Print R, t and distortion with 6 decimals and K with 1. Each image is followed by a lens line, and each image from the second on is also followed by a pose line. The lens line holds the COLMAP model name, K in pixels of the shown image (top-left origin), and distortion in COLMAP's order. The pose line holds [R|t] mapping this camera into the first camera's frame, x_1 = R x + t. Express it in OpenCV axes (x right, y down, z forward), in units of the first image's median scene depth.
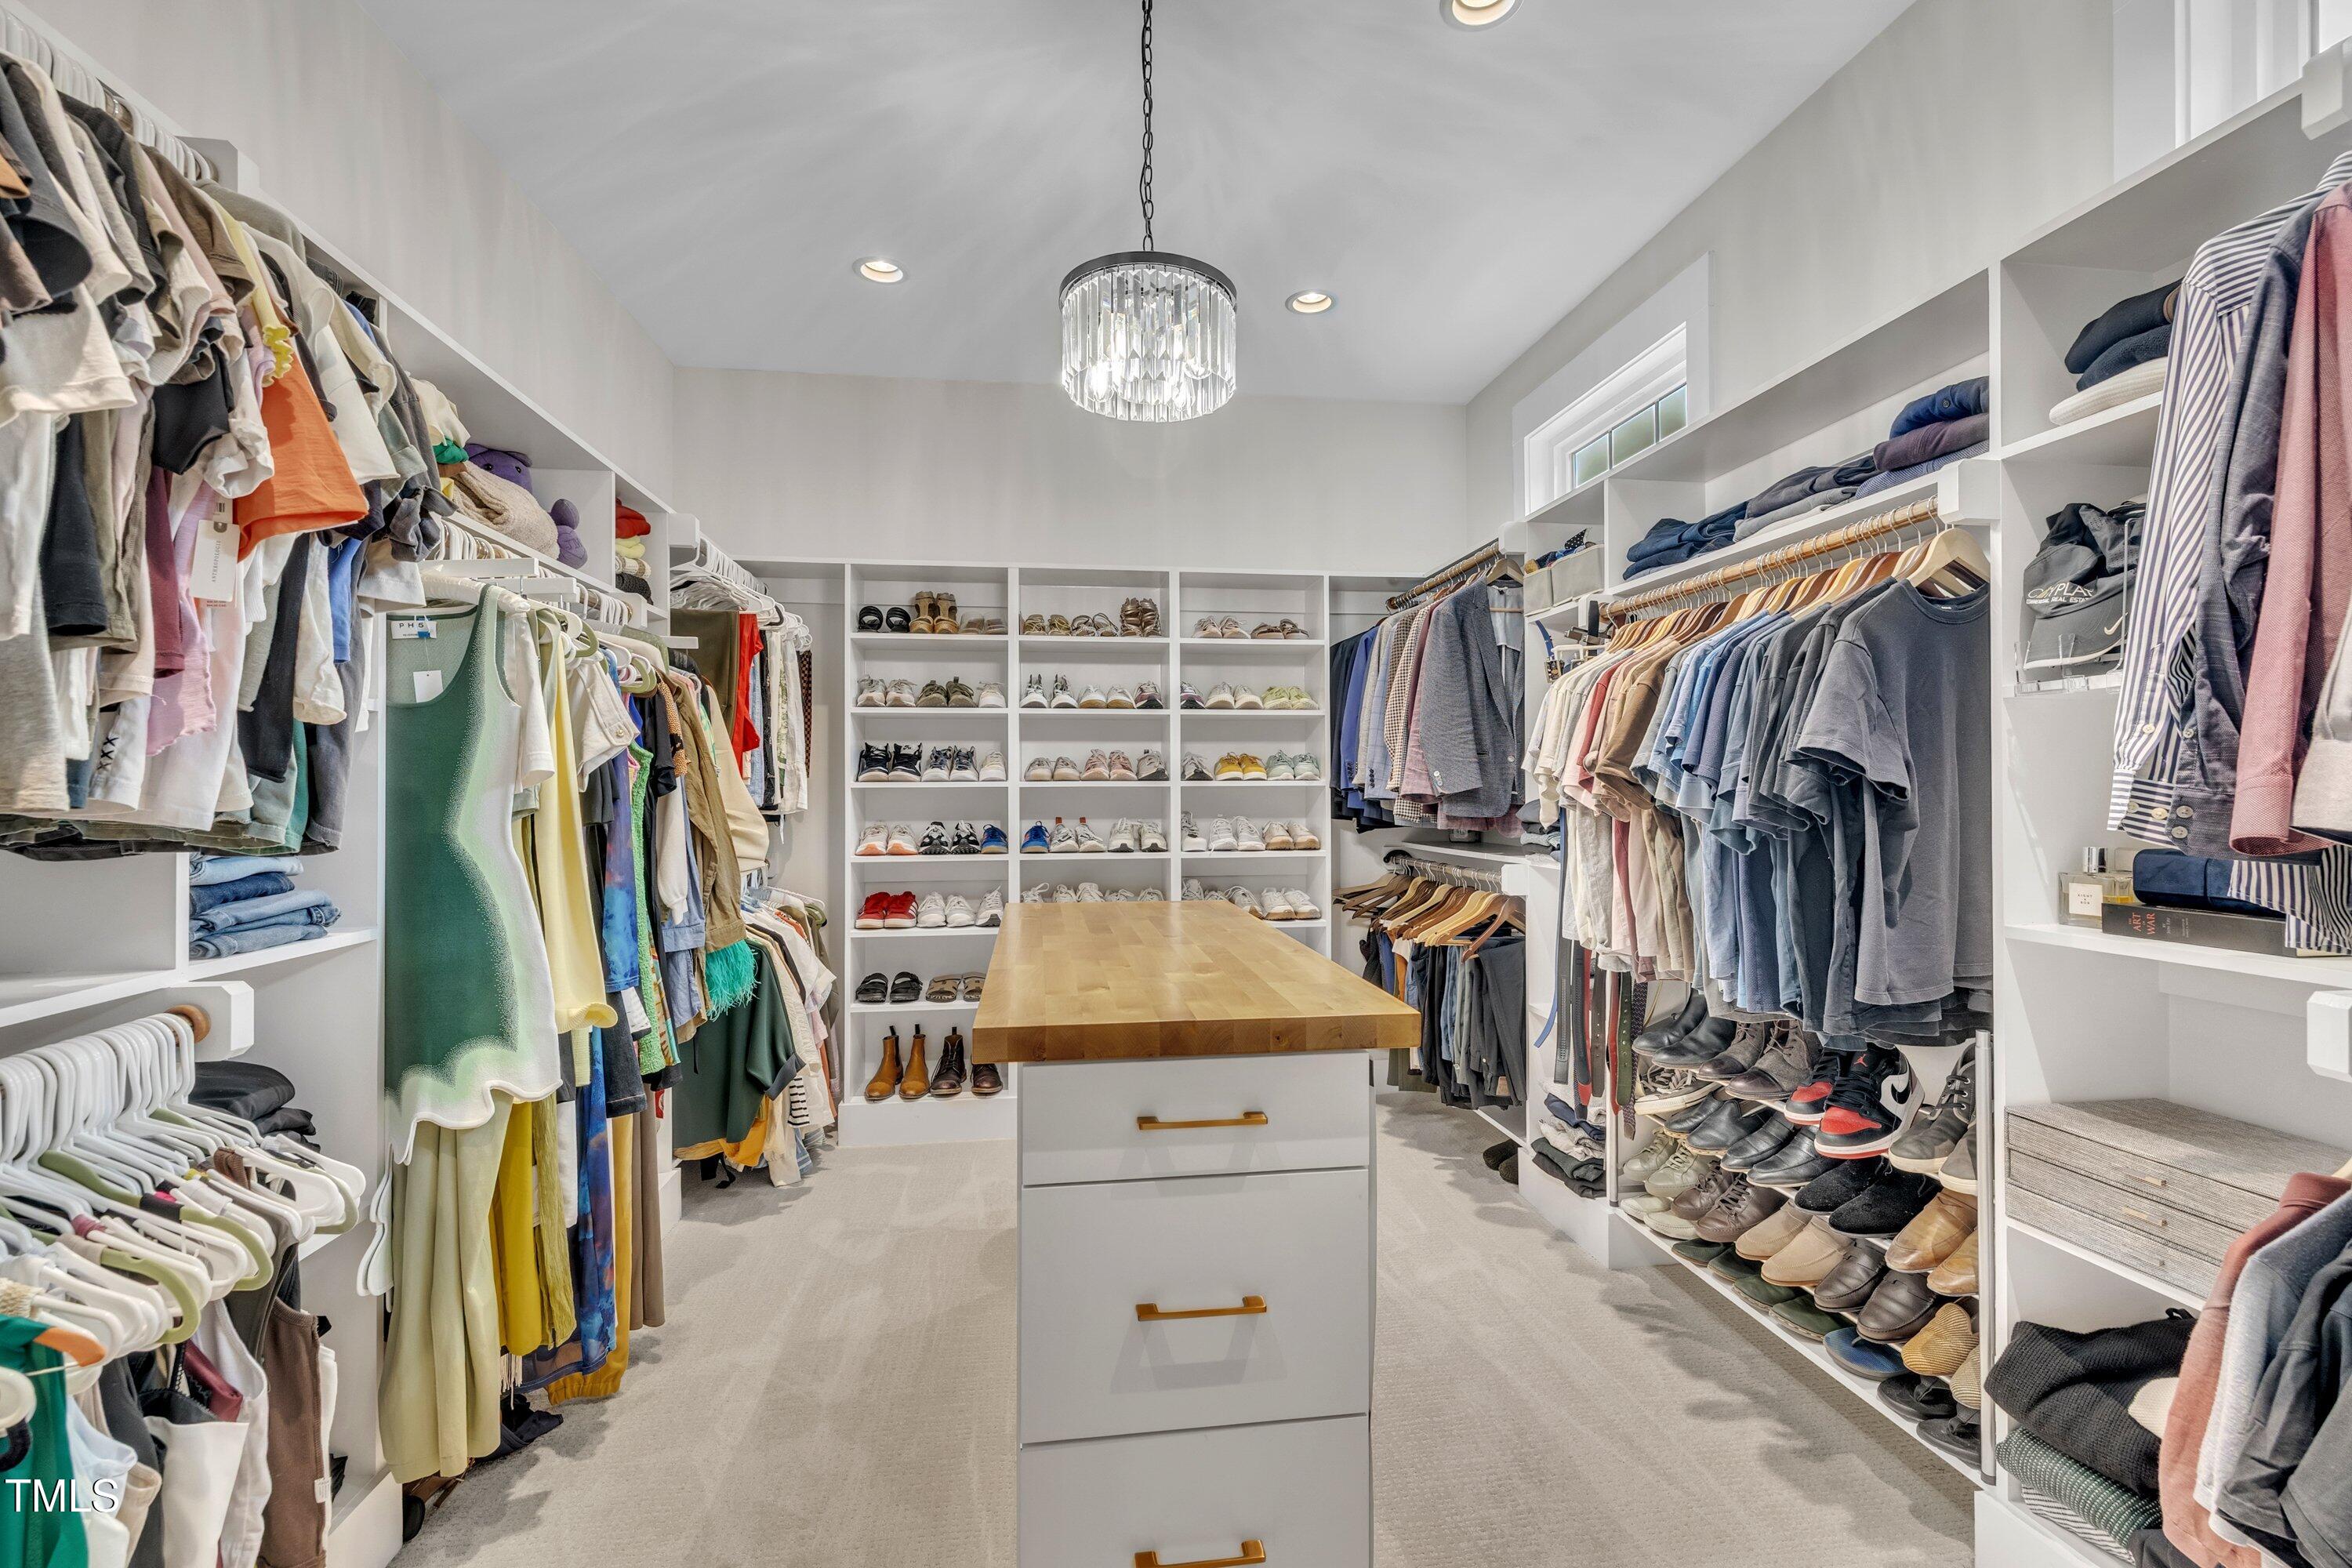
lens RADIAL K [[990.0, 0, 1178.8], [0, 990.0, 794.1], [0, 0, 1]] dist [0.000245, 0.000105]
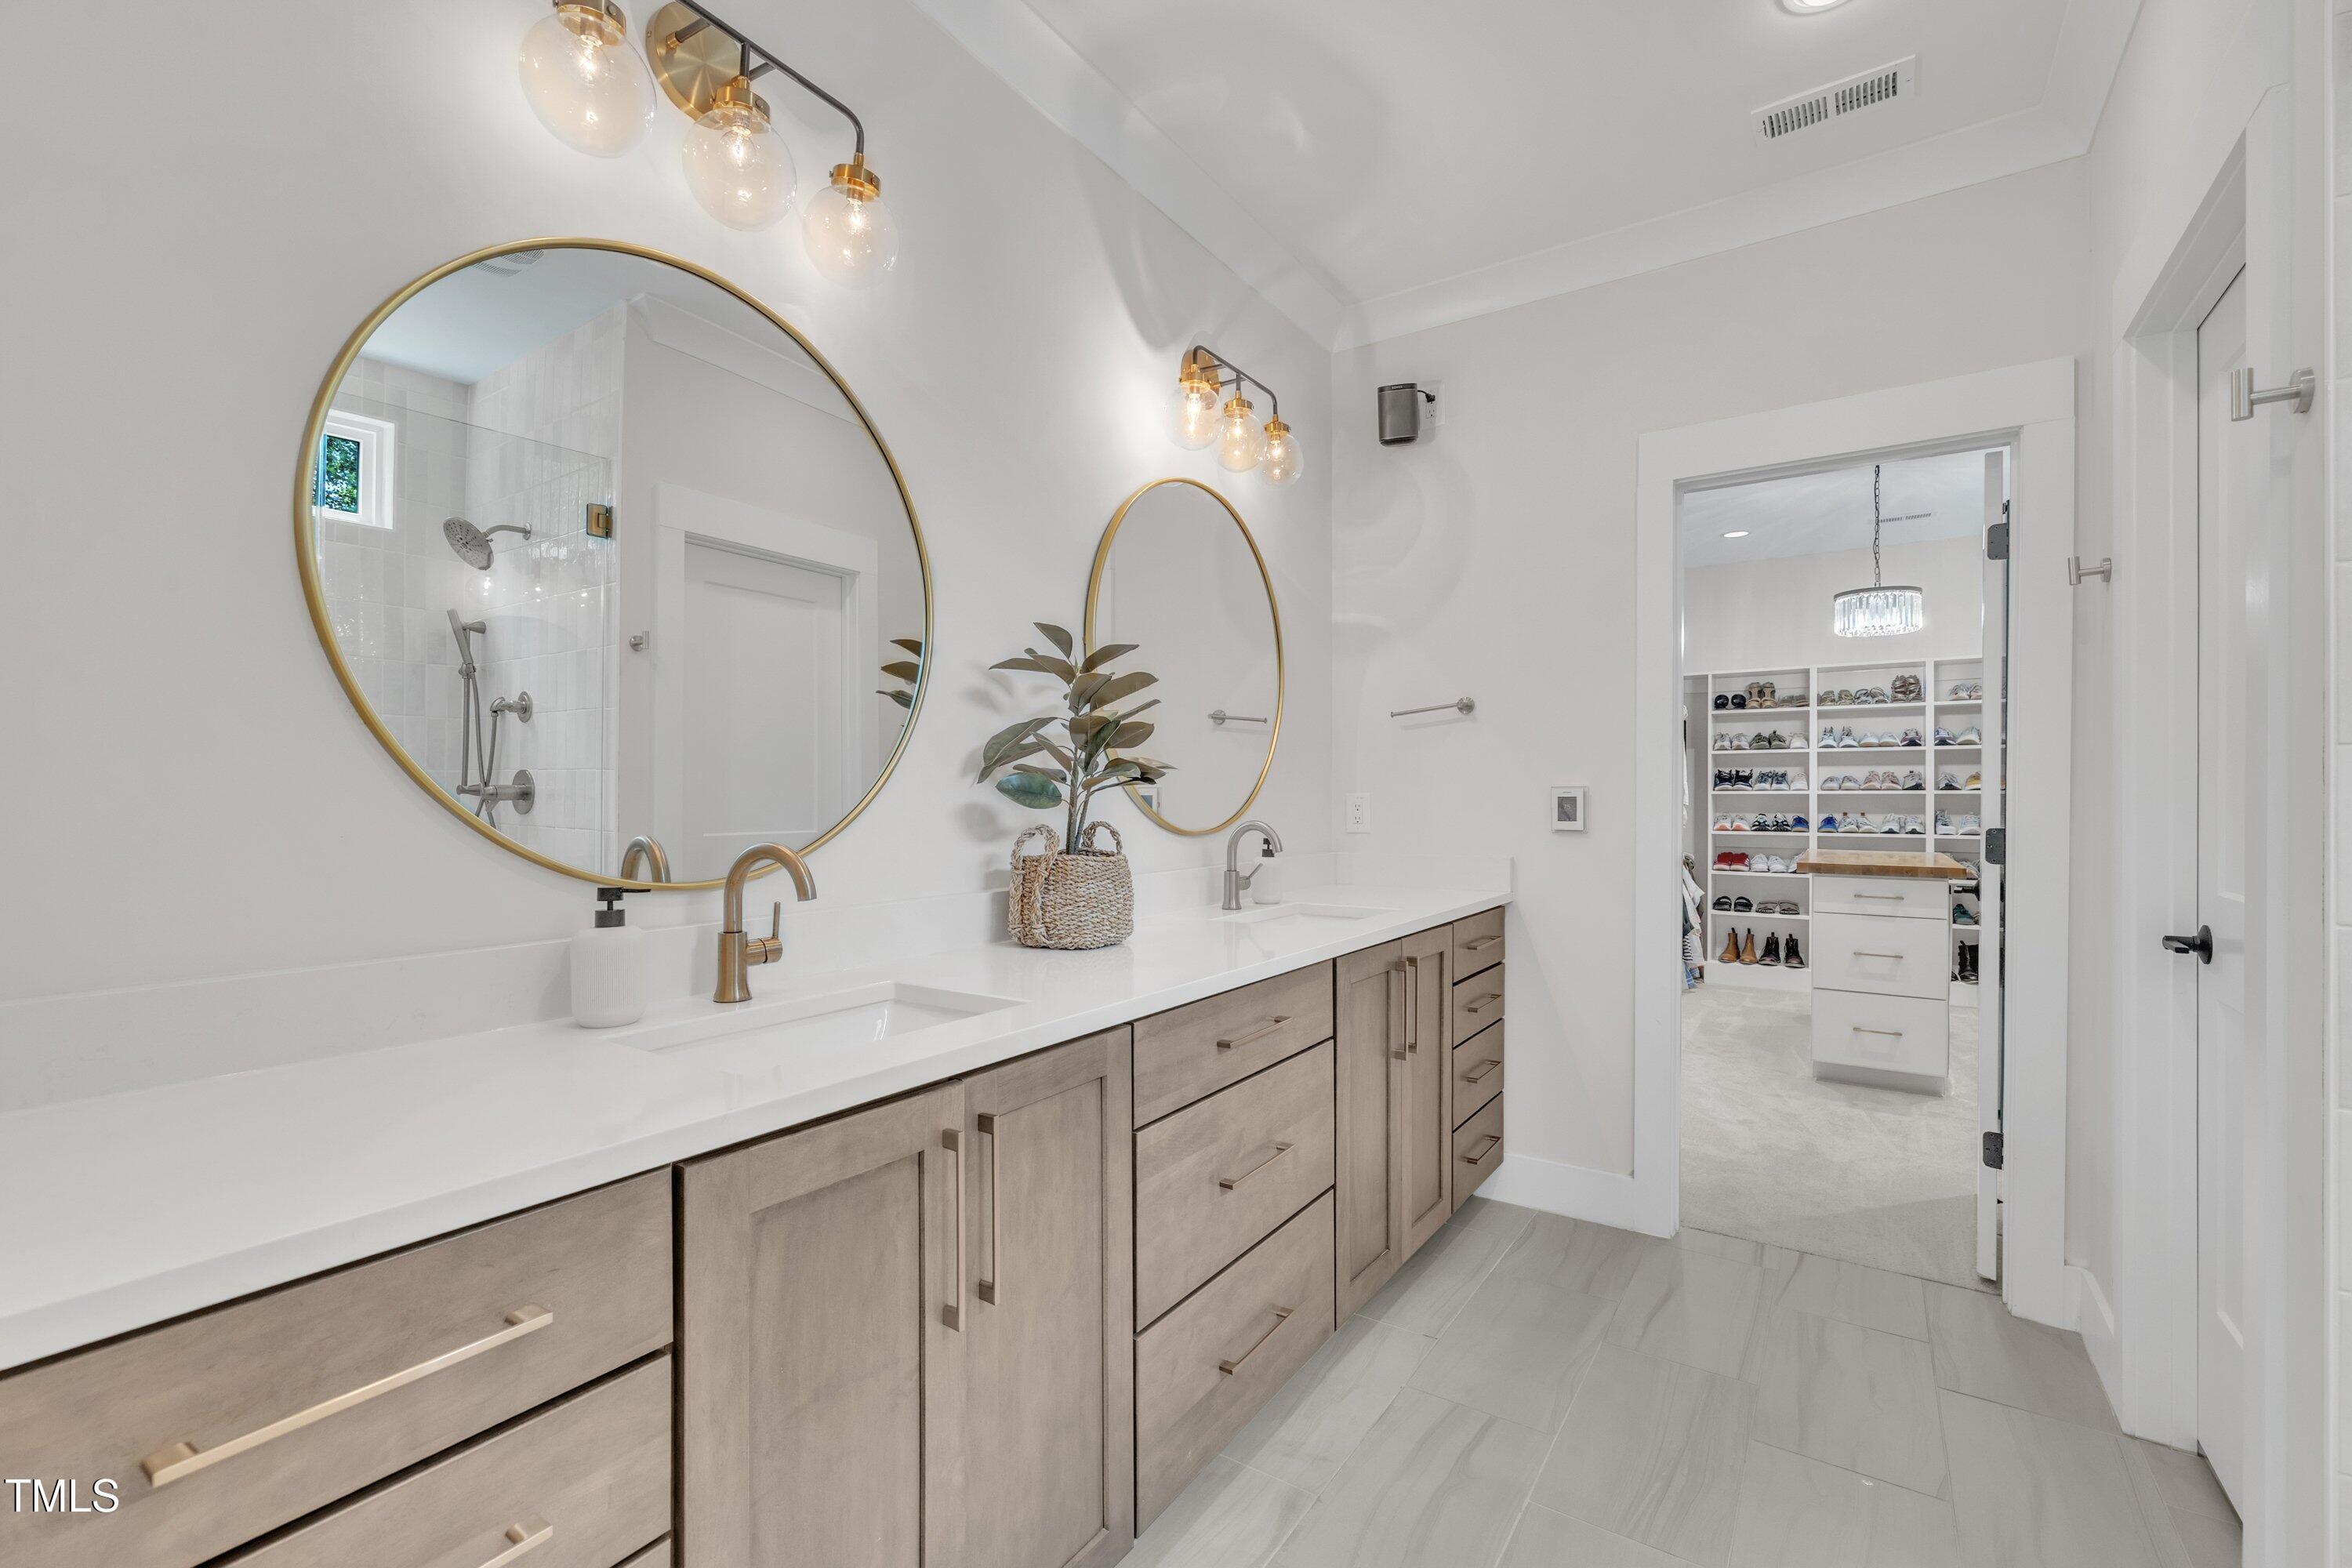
lens RADIAL K [[990.0, 0, 1178.8], [0, 990.0, 794.1], [0, 0, 1]] dist [0.000245, 0.000105]
pose [[0.740777, 0.002315, -0.671747, 0.173190], [-0.005155, 0.999984, -0.002239, 0.002860], [0.671731, 0.005121, 0.740777, -1.019336]]
